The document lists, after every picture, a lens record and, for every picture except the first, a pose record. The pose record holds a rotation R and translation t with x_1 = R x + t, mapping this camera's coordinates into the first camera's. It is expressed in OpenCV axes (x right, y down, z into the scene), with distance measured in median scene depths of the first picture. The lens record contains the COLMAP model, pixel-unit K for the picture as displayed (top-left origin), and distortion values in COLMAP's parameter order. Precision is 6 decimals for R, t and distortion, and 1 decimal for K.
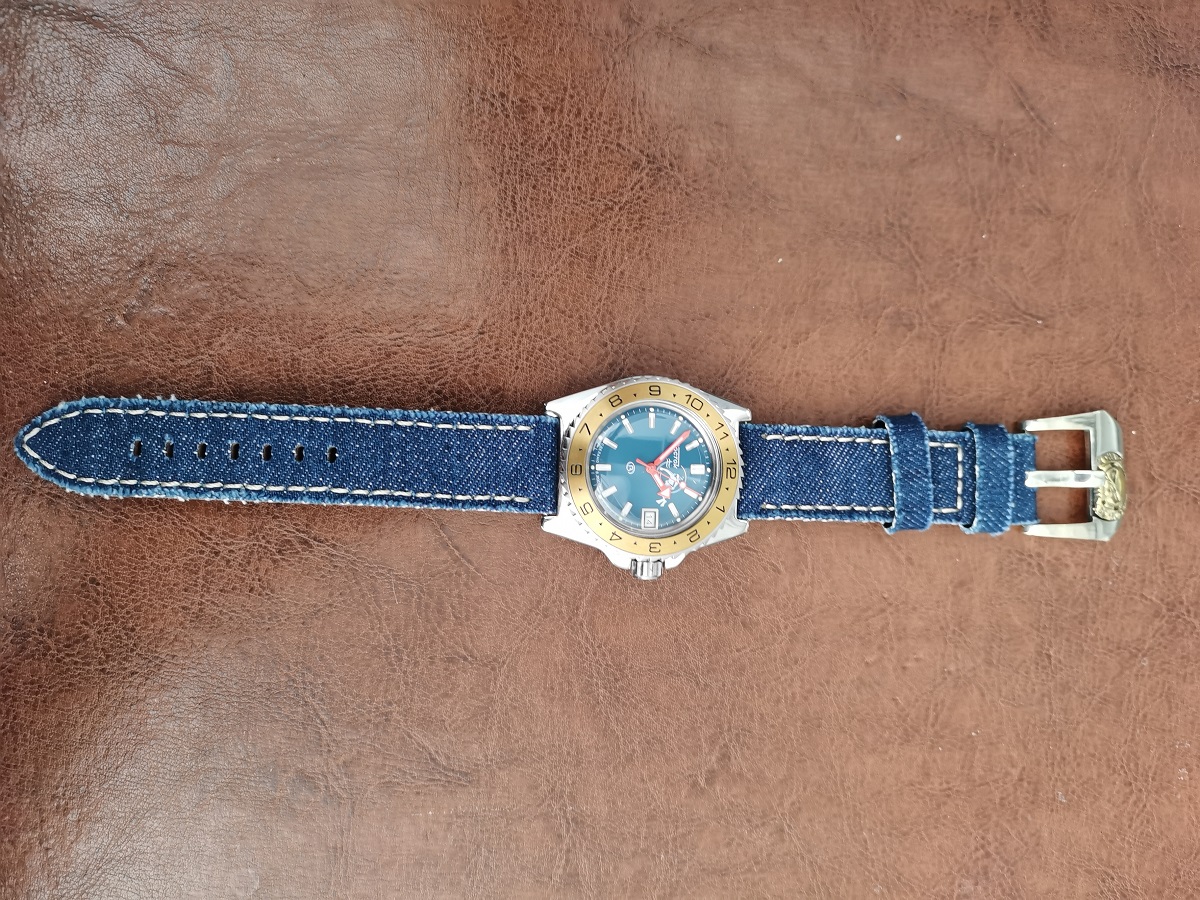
lens RADIAL K [[938.8, 0, 576.6], [0, 938.8, 431.5], [0, 0, 1]] dist [-0.043095, -0.040970]
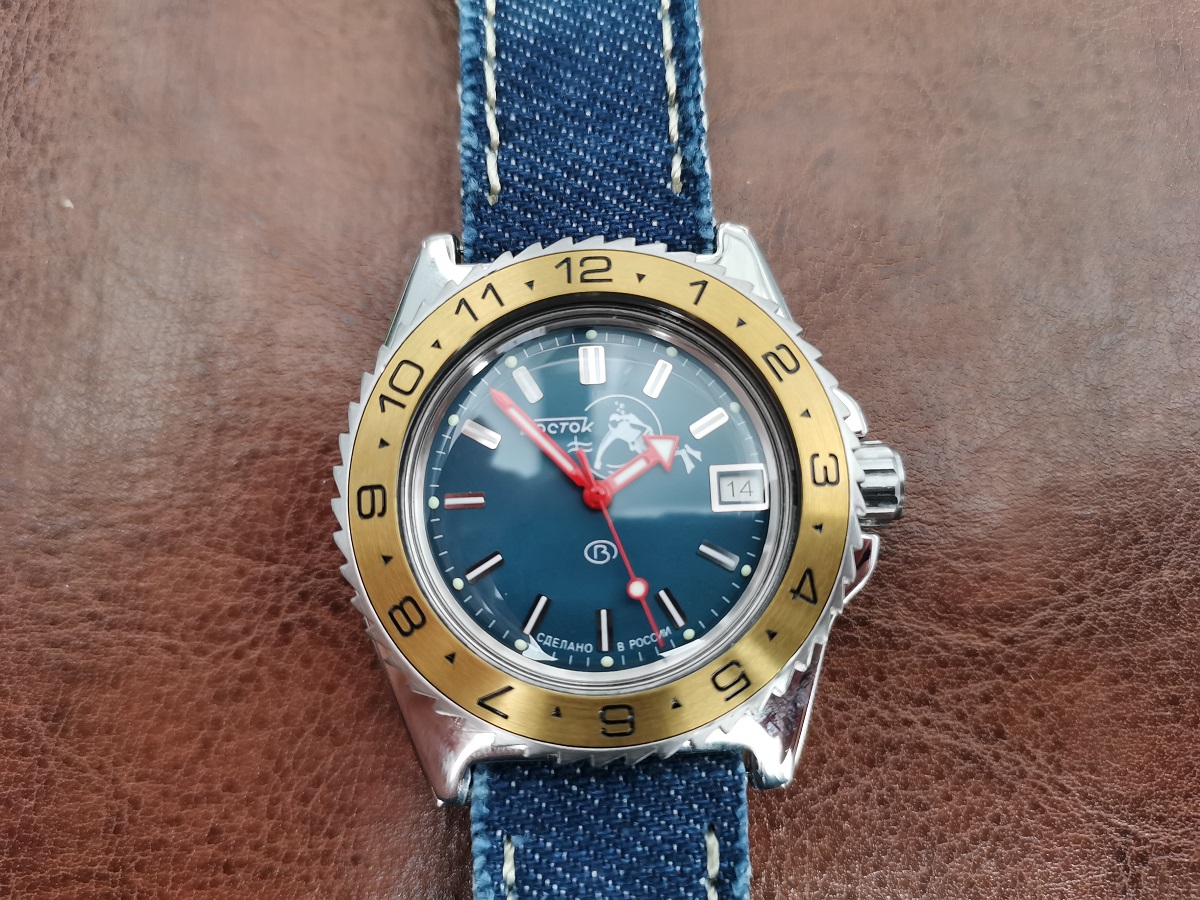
lens RADIAL K [[938.8, 0, 588.6], [0, 938.8, 477.8], [0, 0, 1]] dist [-0.043095, -0.040970]
pose [[-0.069966, -0.996609, 0.043296, 0.068492], [0.997143, -0.068632, 0.031566, 0.024146], [-0.028488, 0.045381, 0.998563, 0.627588]]
